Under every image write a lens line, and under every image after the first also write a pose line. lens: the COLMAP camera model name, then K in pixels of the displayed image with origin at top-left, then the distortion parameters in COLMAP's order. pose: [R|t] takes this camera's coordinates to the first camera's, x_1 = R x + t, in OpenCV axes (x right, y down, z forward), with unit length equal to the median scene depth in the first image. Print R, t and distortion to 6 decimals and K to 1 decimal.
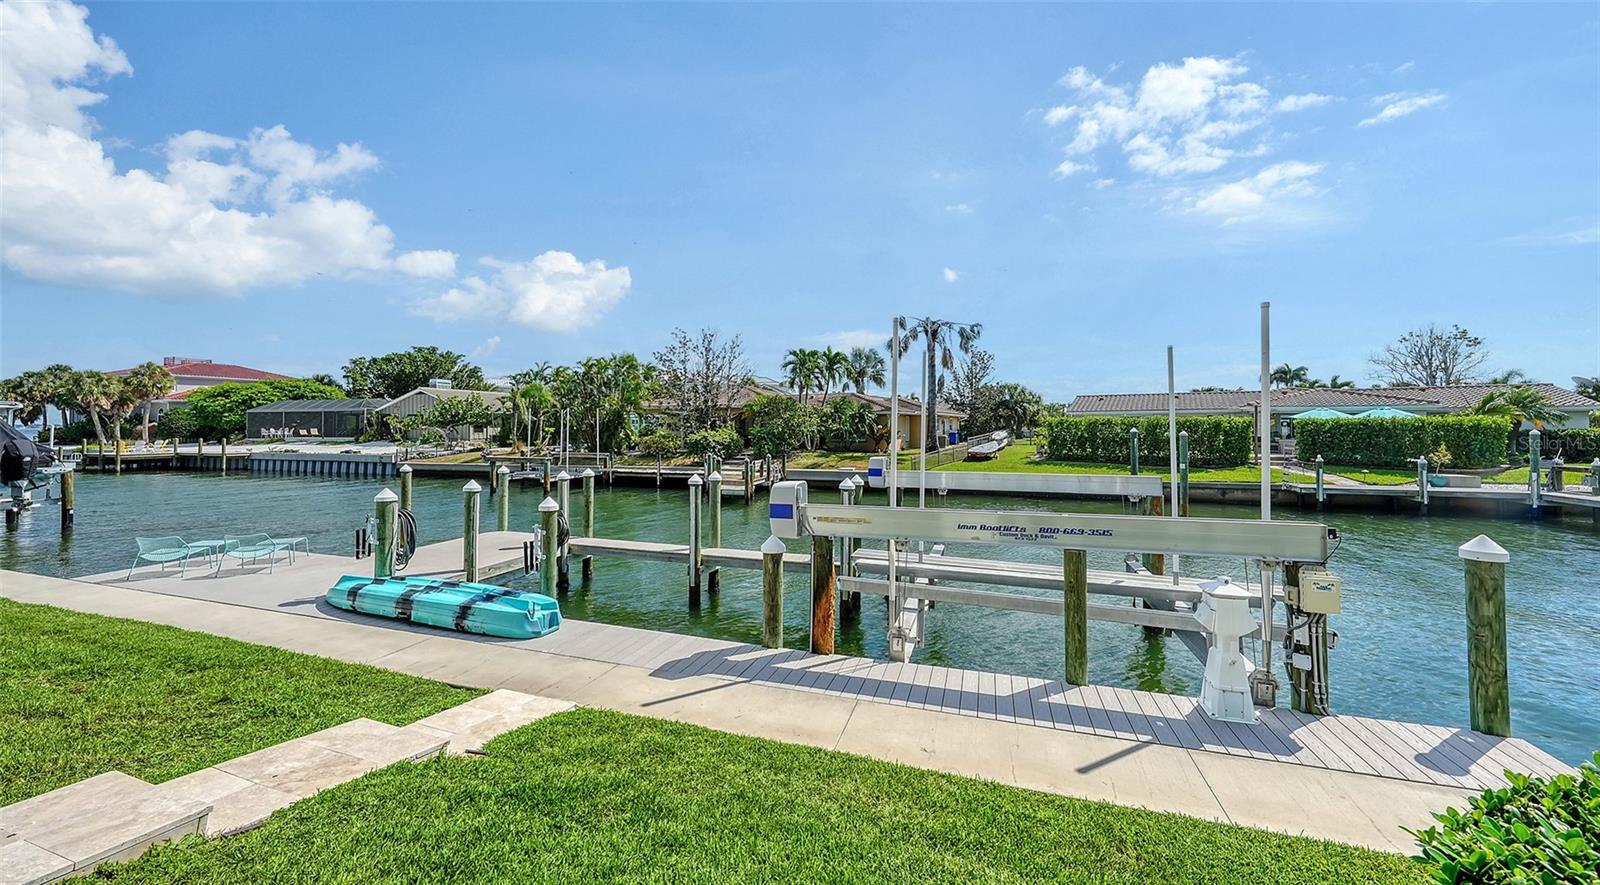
lens RADIAL K [[564.0, 0, 807.5], [0, 564.0, 412.1], [0, 0, 1]] dist [-0.000698, -0.000618]
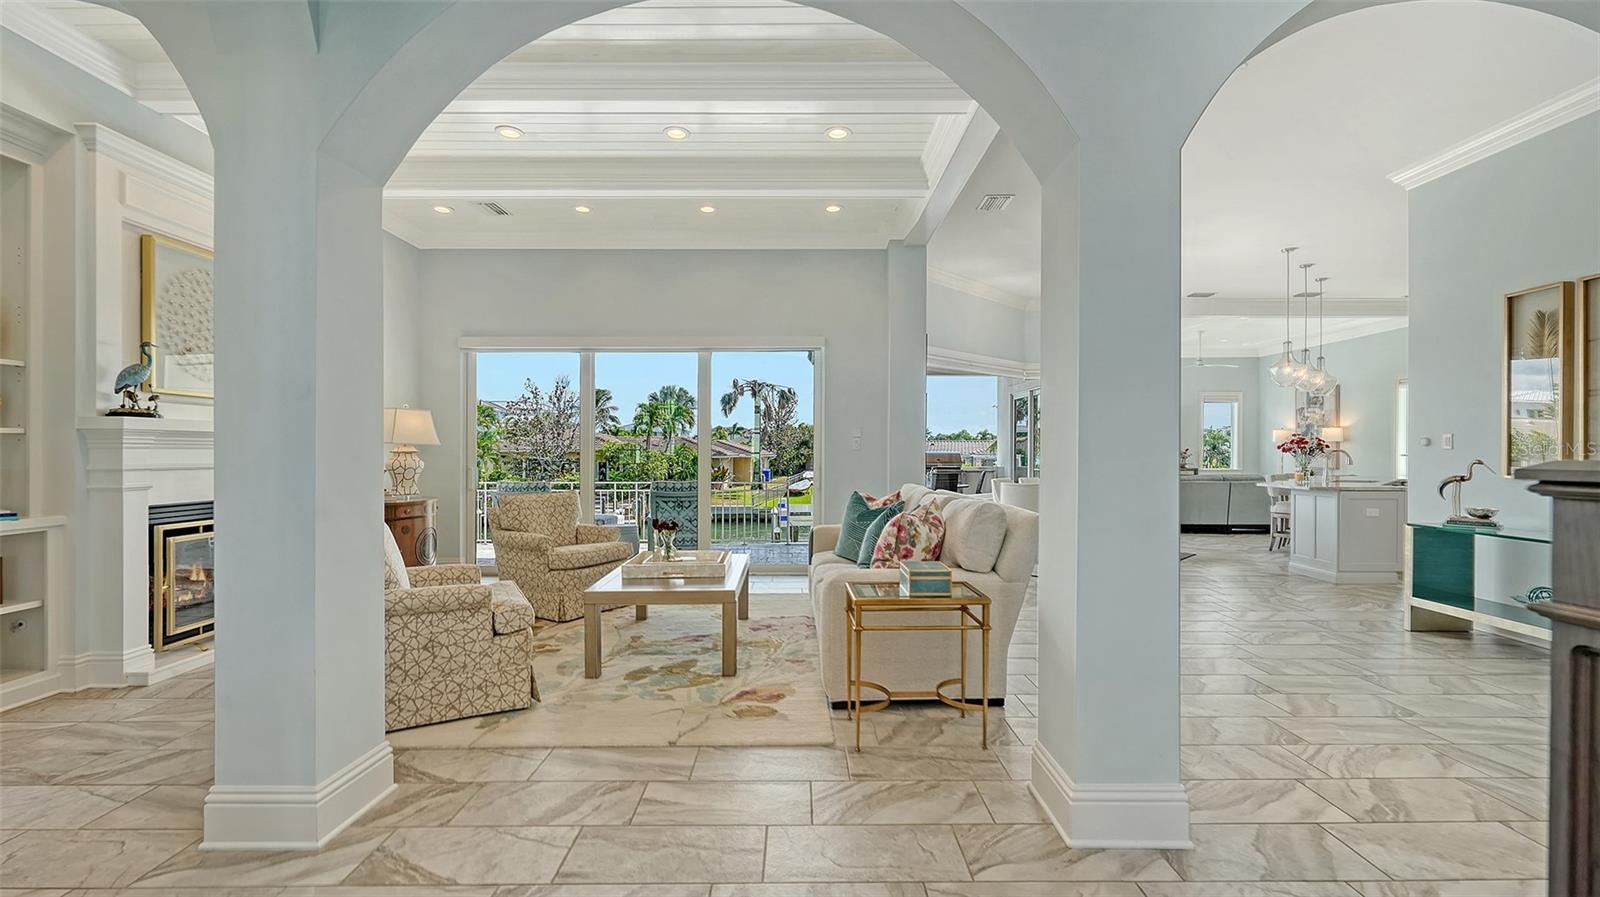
lens RADIAL K [[696.6, 0, 823.5], [0, 696.6, 449.4], [0, 0, 1]] dist [-0.004229, -0.000725]
pose [[0.921554, 0.001755, 0.388245, -0.220876], [-0.010652, 0.999728, 0.020764, -0.045659], [-0.388103, -0.023270, 0.921322, -0.424690]]
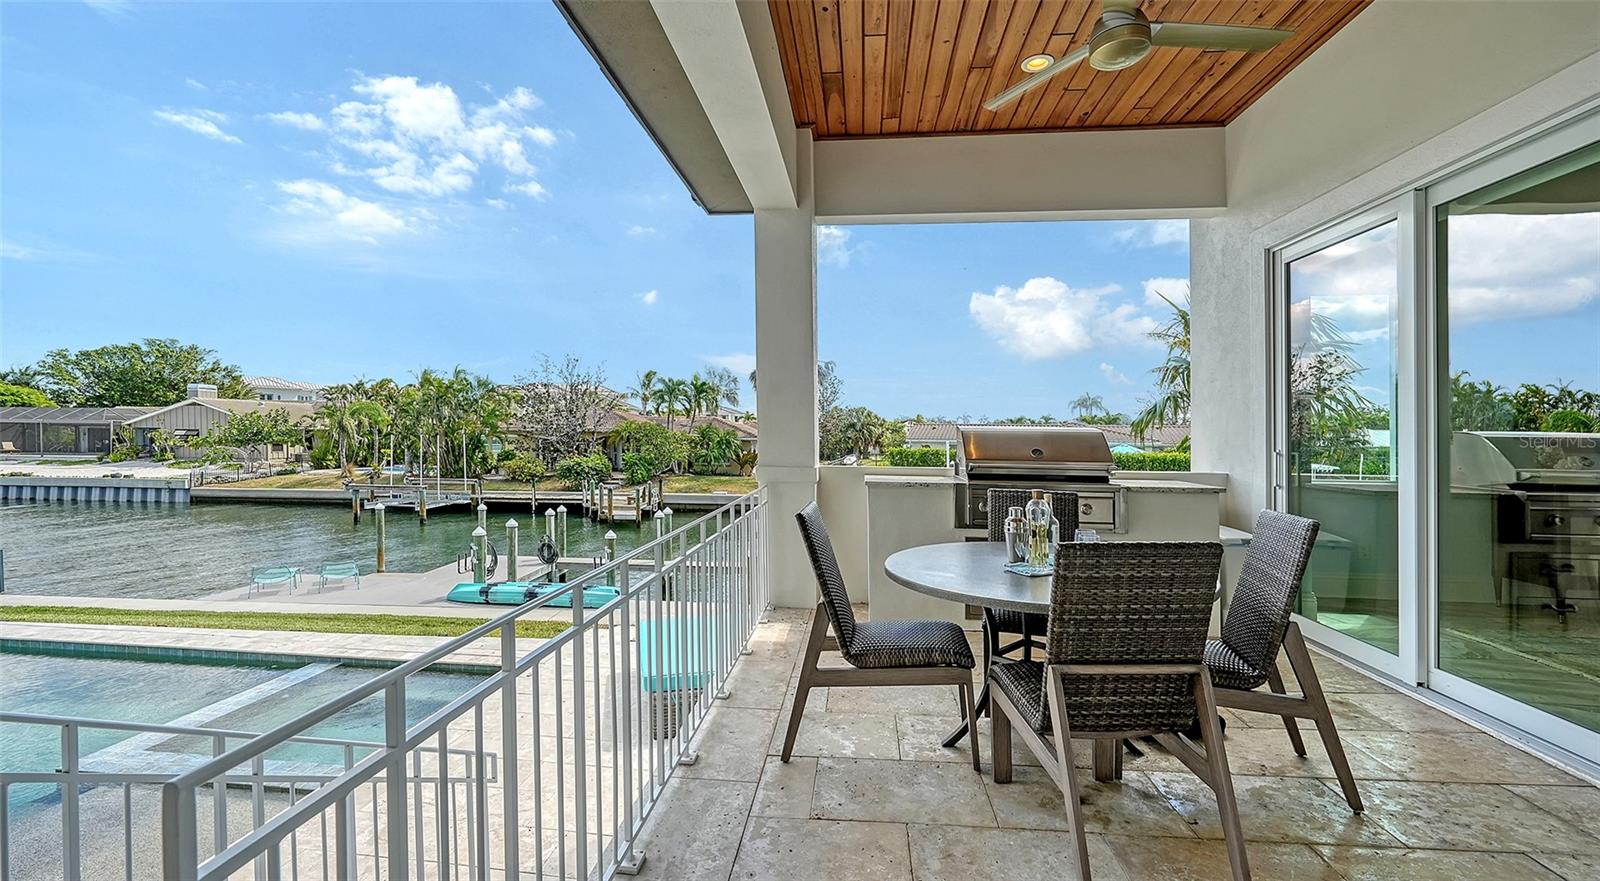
lens RADIAL K [[638.1, 0, 804.6], [0, 638.1, 462.4], [0, 0, 1]] dist [-0.007169, 0.001246]
pose [[0.962847, 0.002449, 0.270035, -0.084248], [-0.021525, 0.997473, 0.067705, -0.037212], [-0.269187, -0.071002, 0.960467, -0.190222]]
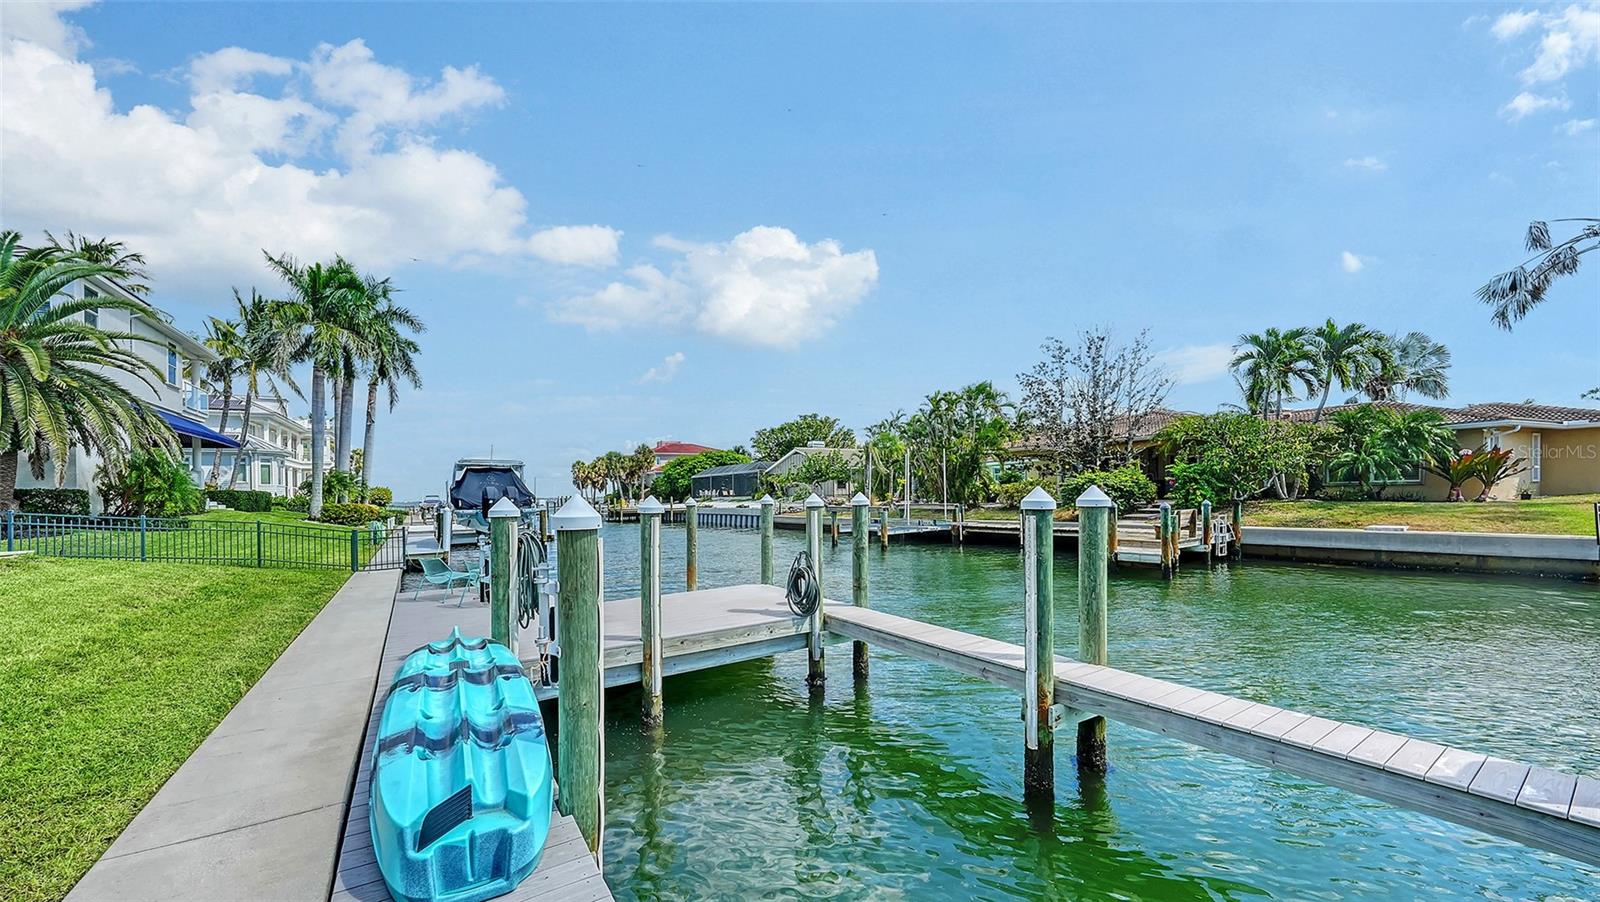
lens RADIAL K [[568.5, 0, 772.5], [0, 568.5, 516.1], [0, 0, 1]] dist [-0.002890, -0.001382]
pose [[0.762673, 0.007190, -0.646744, -0.021695], [0.037336, 0.997781, 0.055120, 0.030410], [0.645706, -0.066186, 0.760713, 0.168544]]
